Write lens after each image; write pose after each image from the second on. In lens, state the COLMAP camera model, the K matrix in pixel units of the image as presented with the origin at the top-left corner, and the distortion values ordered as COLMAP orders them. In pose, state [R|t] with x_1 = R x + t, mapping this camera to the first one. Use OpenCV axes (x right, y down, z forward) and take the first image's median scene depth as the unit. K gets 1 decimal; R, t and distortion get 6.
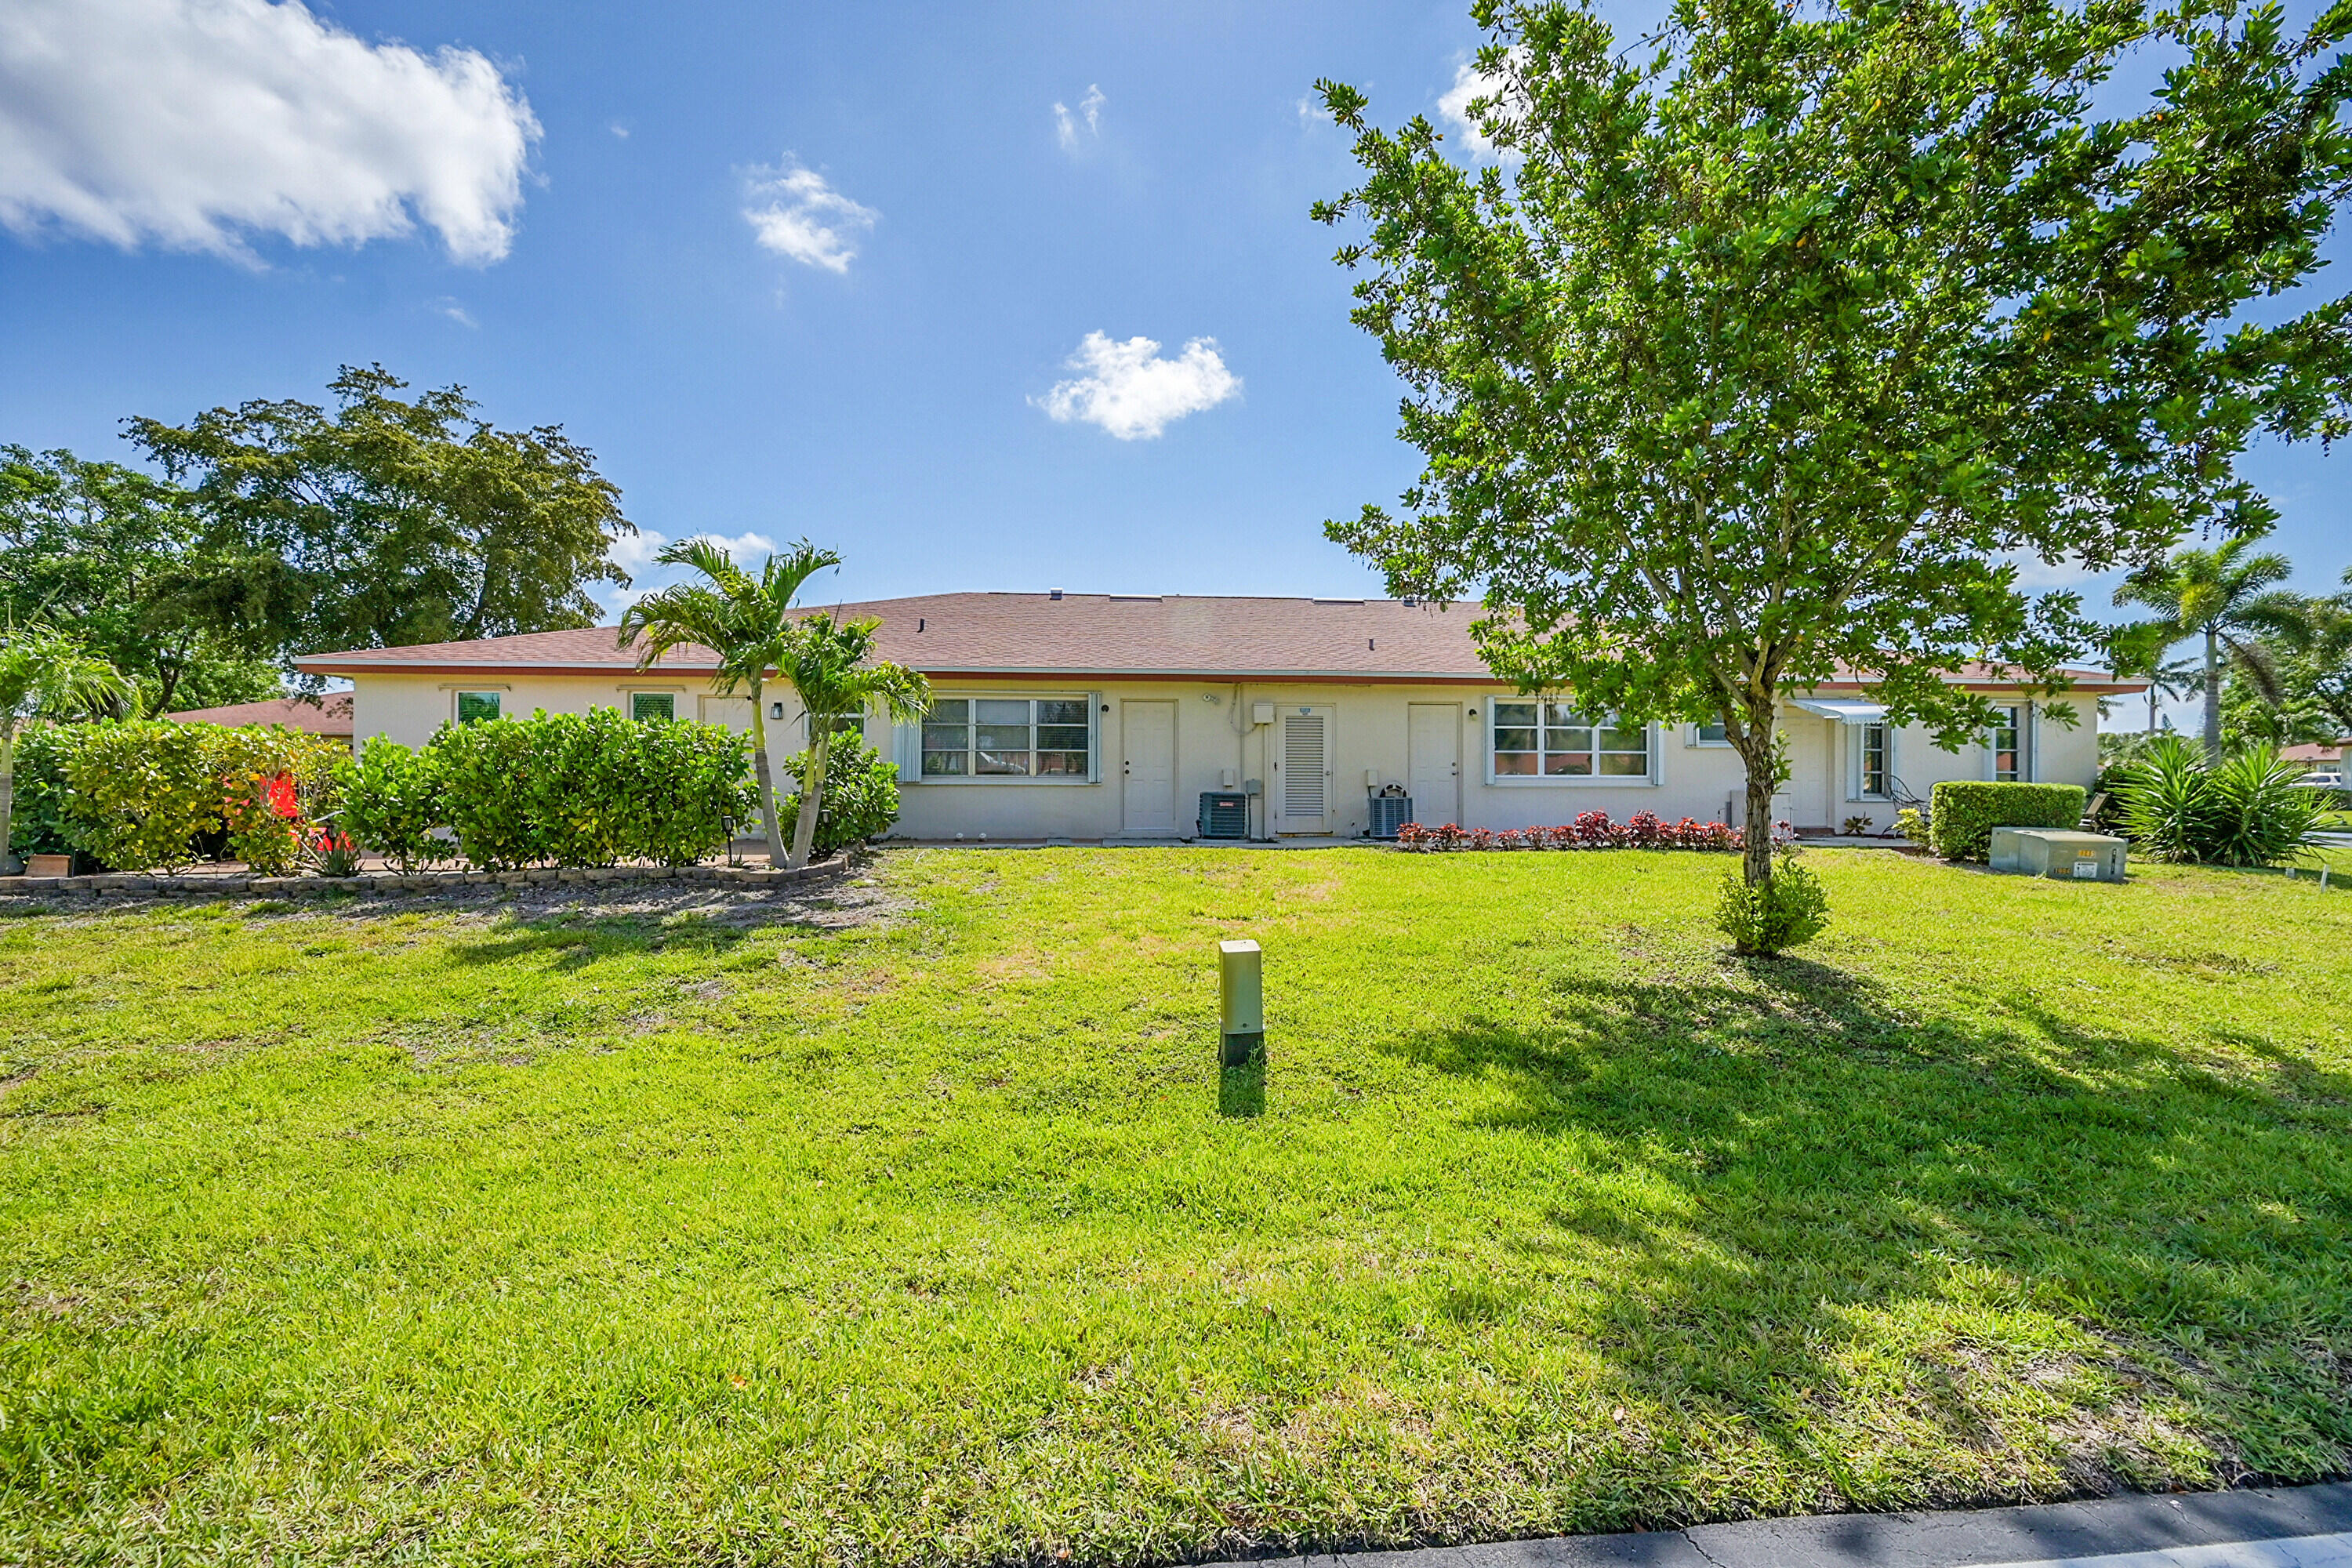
lens RADIAL K [[934.7, 0, 1193.5], [0, 934.7, 758.7], [0, 0, 1]] dist [-0.001293, 0.000283]
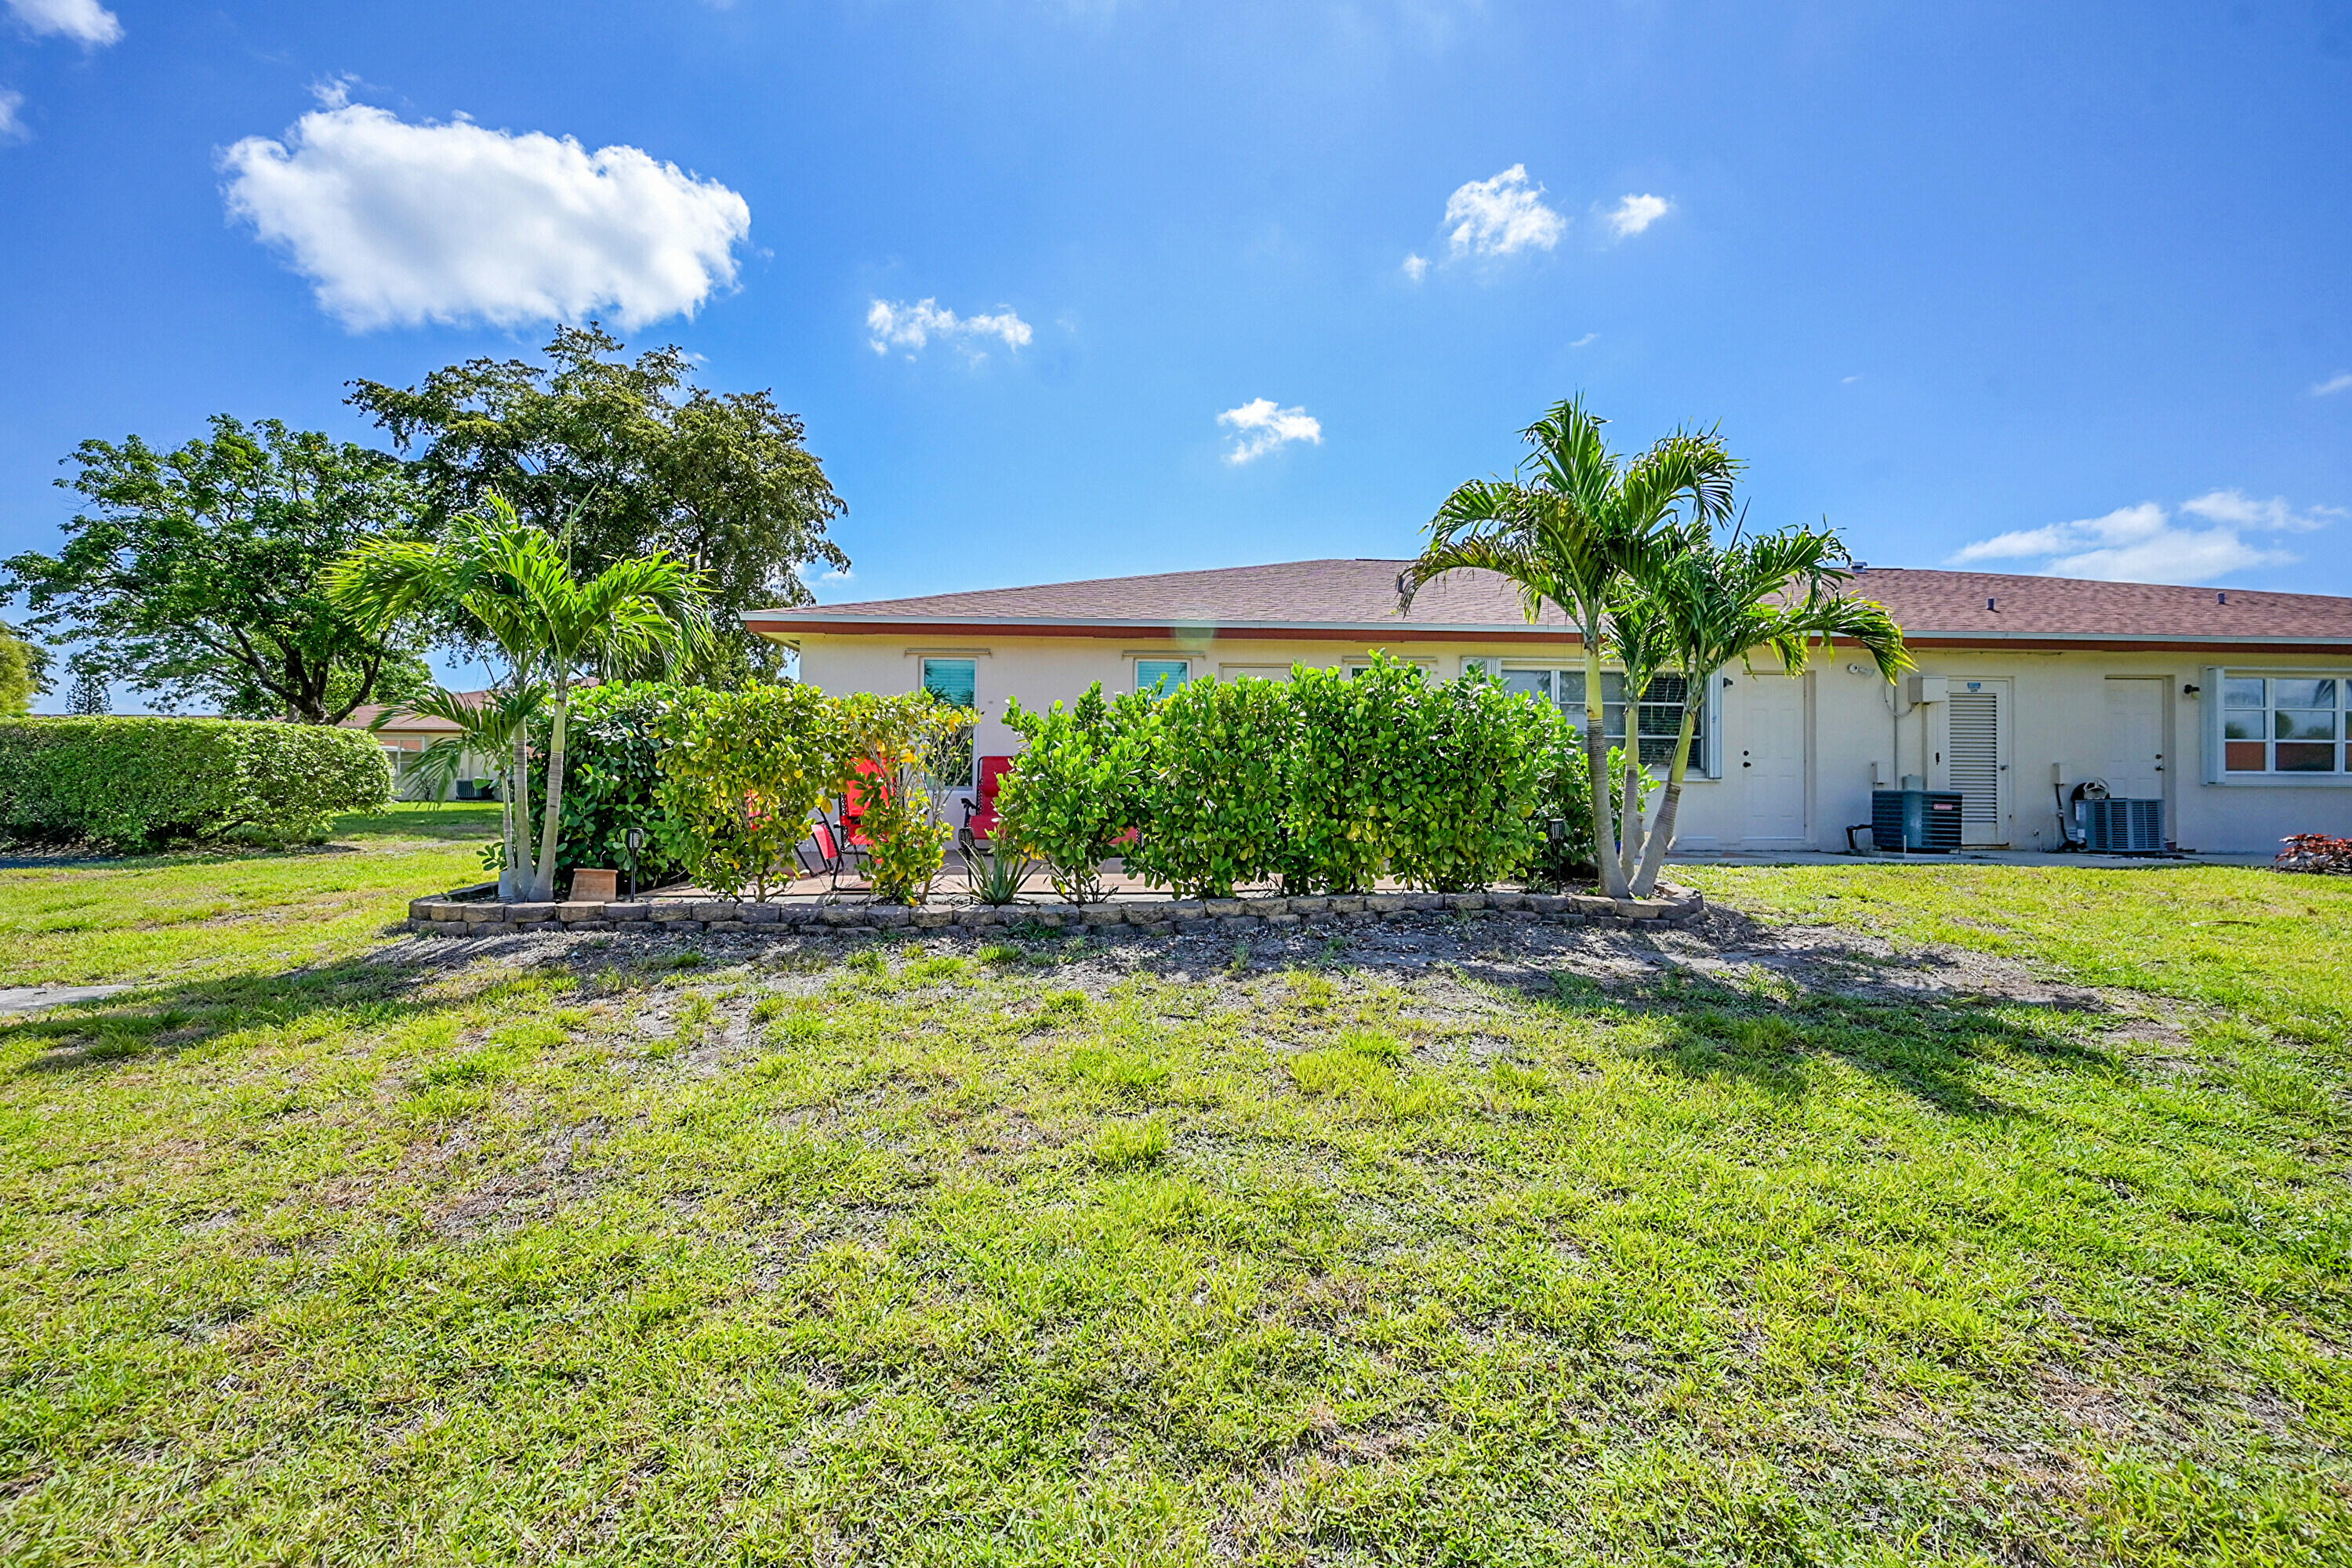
lens RADIAL K [[934.7, 0, 1114.1], [0, 934.7, 750.3], [0, 0, 1]] dist [-0.001293, 0.000283]
pose [[0.998961, -0.000055, -0.045579, -0.551995], [-0.000887, 0.999787, -0.020632, 0.018470], [0.045571, 0.020651, 0.998748, 0.206060]]
